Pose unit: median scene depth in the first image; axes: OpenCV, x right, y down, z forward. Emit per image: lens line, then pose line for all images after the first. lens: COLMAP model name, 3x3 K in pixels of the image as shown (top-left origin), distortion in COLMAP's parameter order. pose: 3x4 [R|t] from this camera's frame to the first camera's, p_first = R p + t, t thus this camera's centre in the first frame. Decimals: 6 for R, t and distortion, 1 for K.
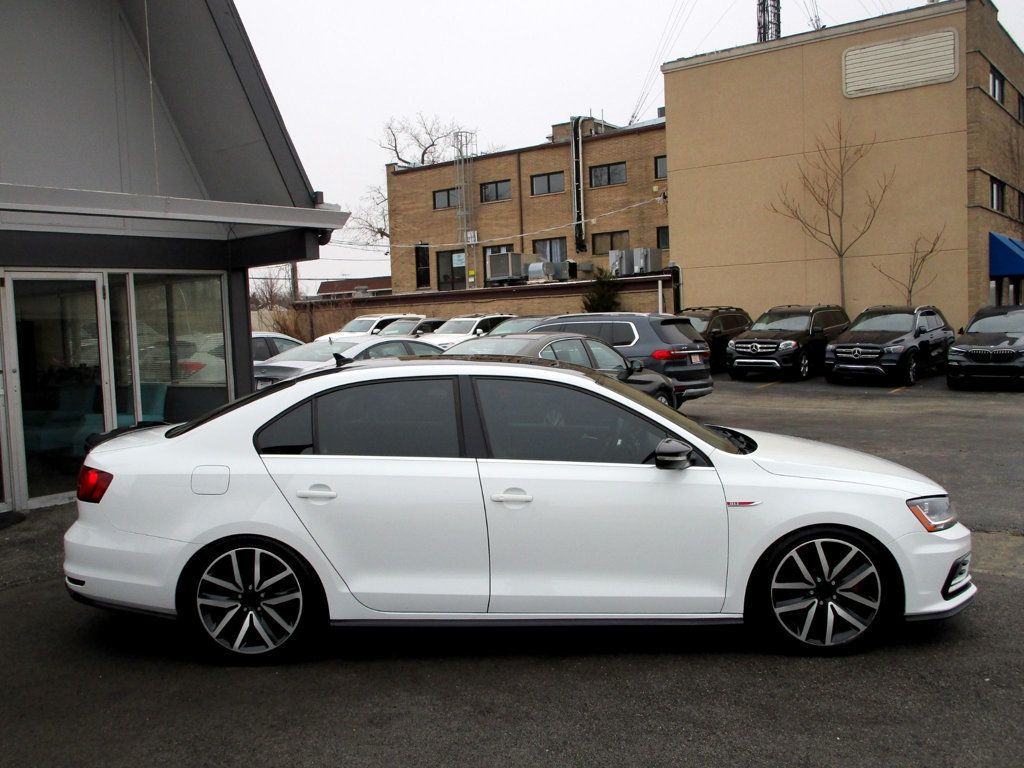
lens RADIAL K [[981.6, 0, 510.0], [0, 981.6, 384.2], [0, 0, 1]] dist [-0.006624, -0.003346]
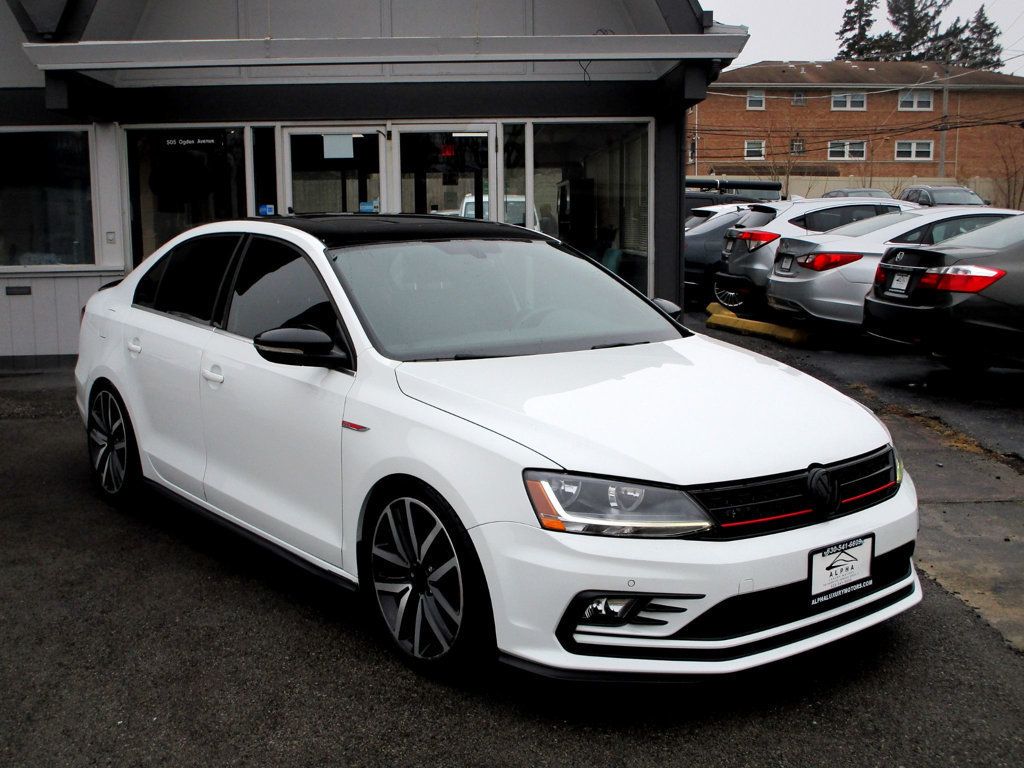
lens RADIAL K [[1217.3, 0, 512.8], [0, 1217.3, 385.1], [0, 0, 1]] dist [-0.027406, -0.026184]
pose [[0.625075, 0.139022, -0.768085, 0.965506], [-0.065056, 0.989867, 0.126221, -0.026756], [0.777849, -0.028929, 0.627785, 0.525356]]
